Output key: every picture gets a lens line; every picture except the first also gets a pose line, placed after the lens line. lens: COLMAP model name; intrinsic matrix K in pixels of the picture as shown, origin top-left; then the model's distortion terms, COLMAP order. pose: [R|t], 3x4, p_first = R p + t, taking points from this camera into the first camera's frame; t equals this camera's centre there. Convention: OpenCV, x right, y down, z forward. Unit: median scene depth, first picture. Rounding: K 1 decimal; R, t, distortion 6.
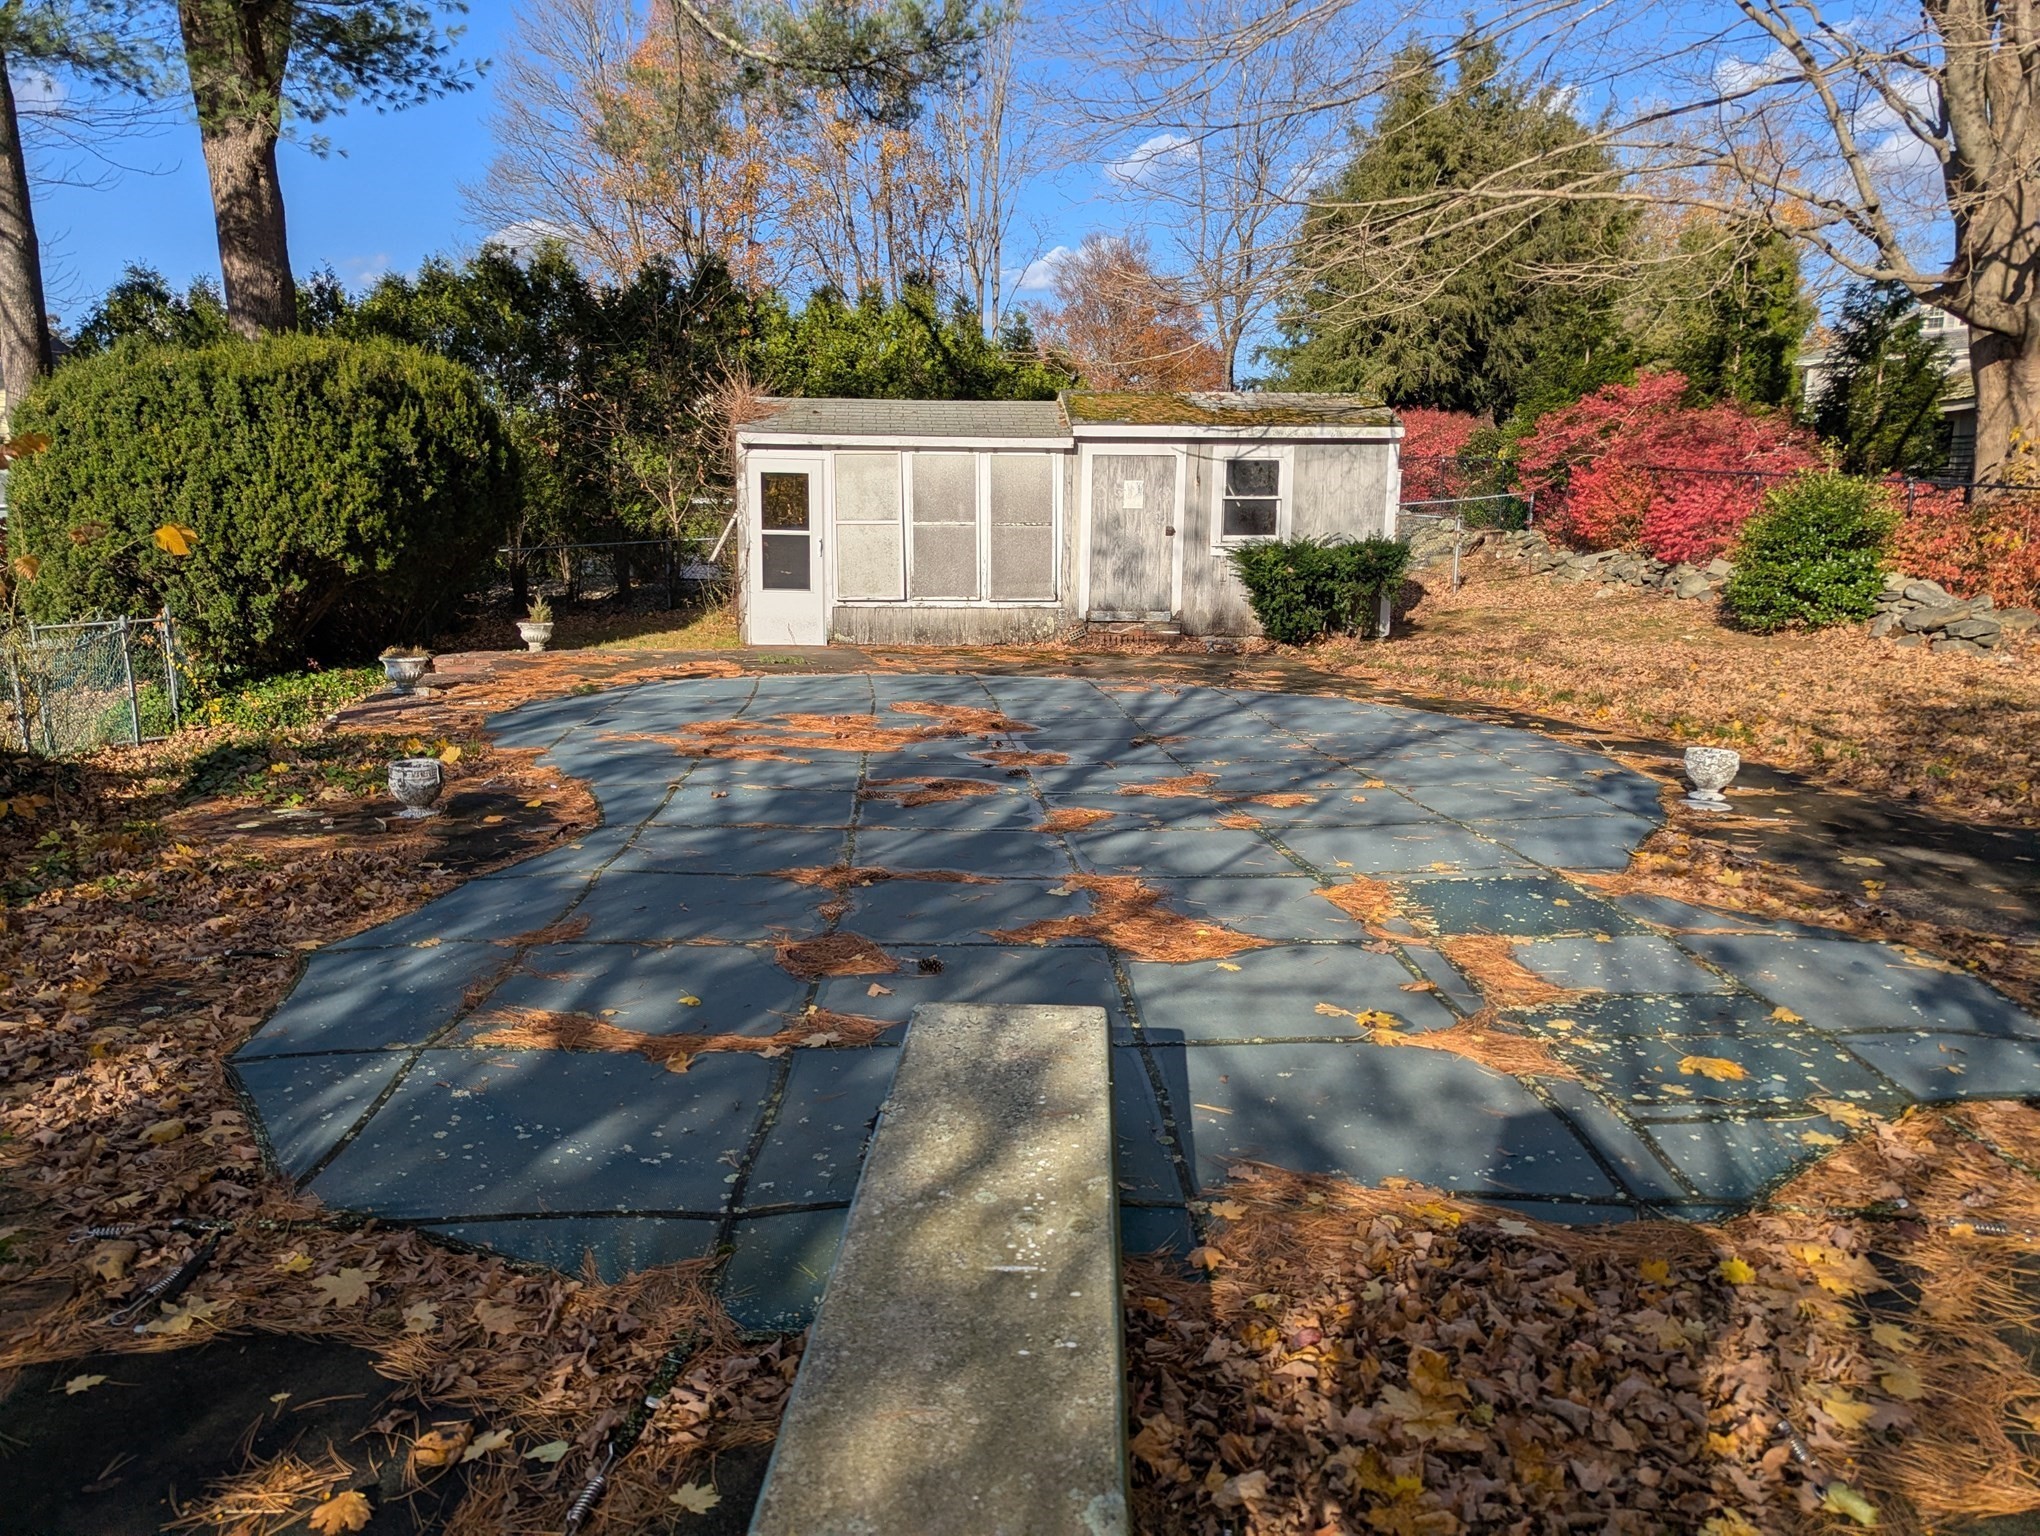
lens RADIAL K [[1420.5, 0, 1021.0], [0, 1420.5, 776.5], [0, 0, 1]] dist [0.004794, -0.003575]
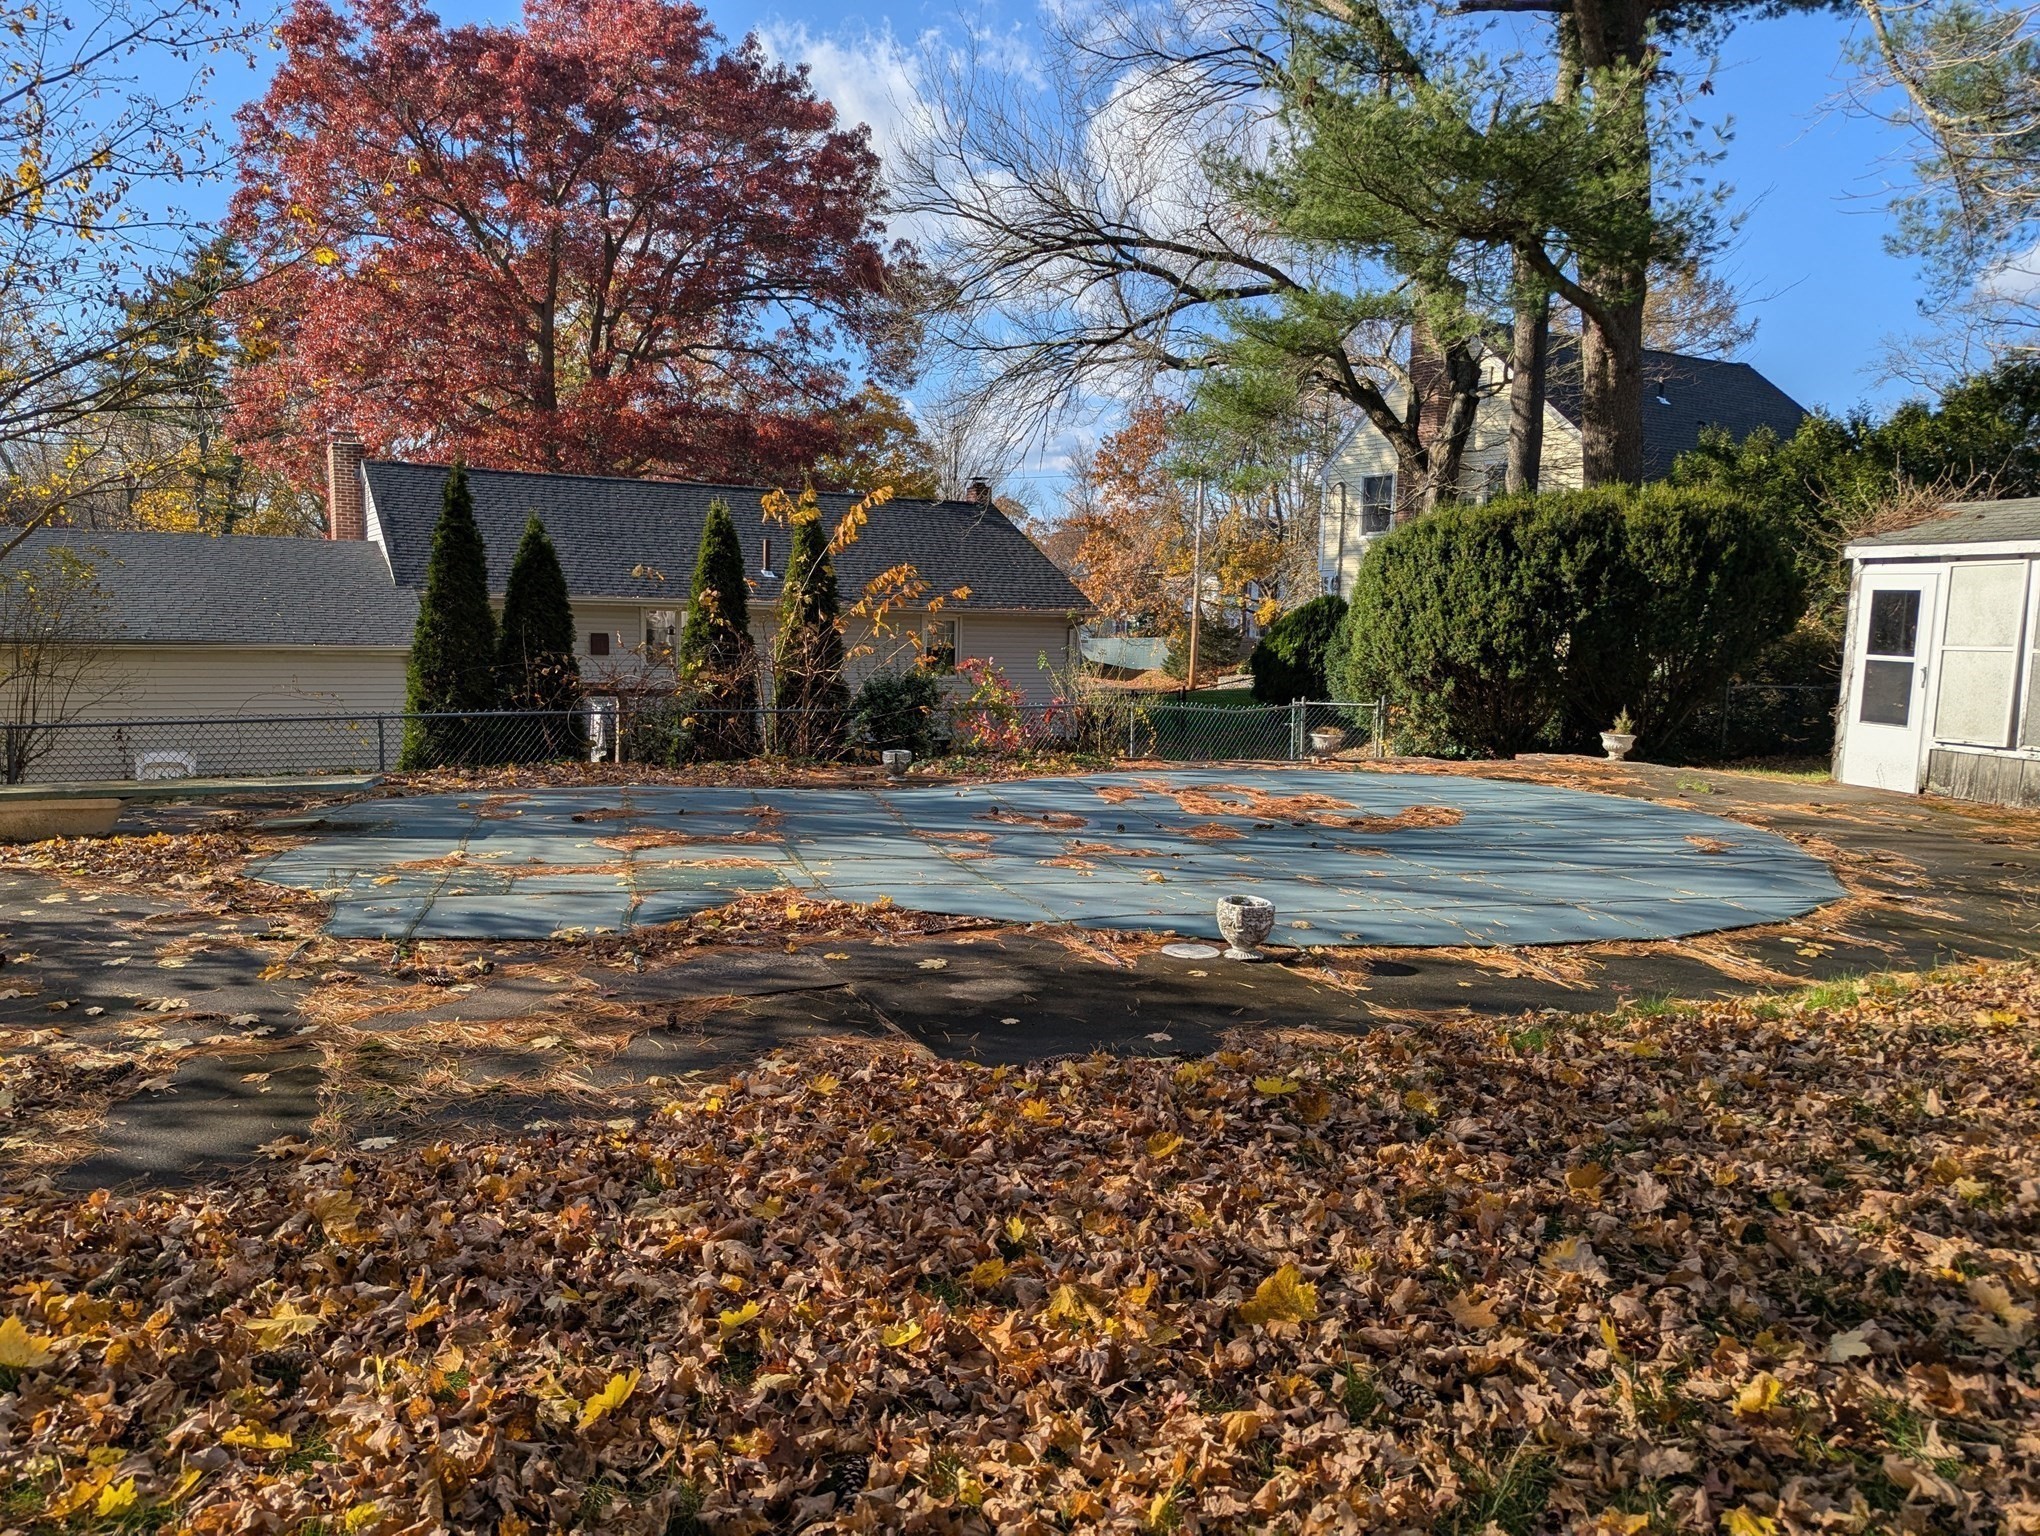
lens RADIAL K [[1420.5, 0, 1021.1], [0, 1420.5, 763.2], [0, 0, 1]] dist [0.004794, -0.003575]
pose [[0.214298, 0.094596, -0.972177, 0.568092], [-0.199680, 0.978523, 0.051198, -0.049174], [0.956140, 0.183153, 0.228584, 0.314679]]
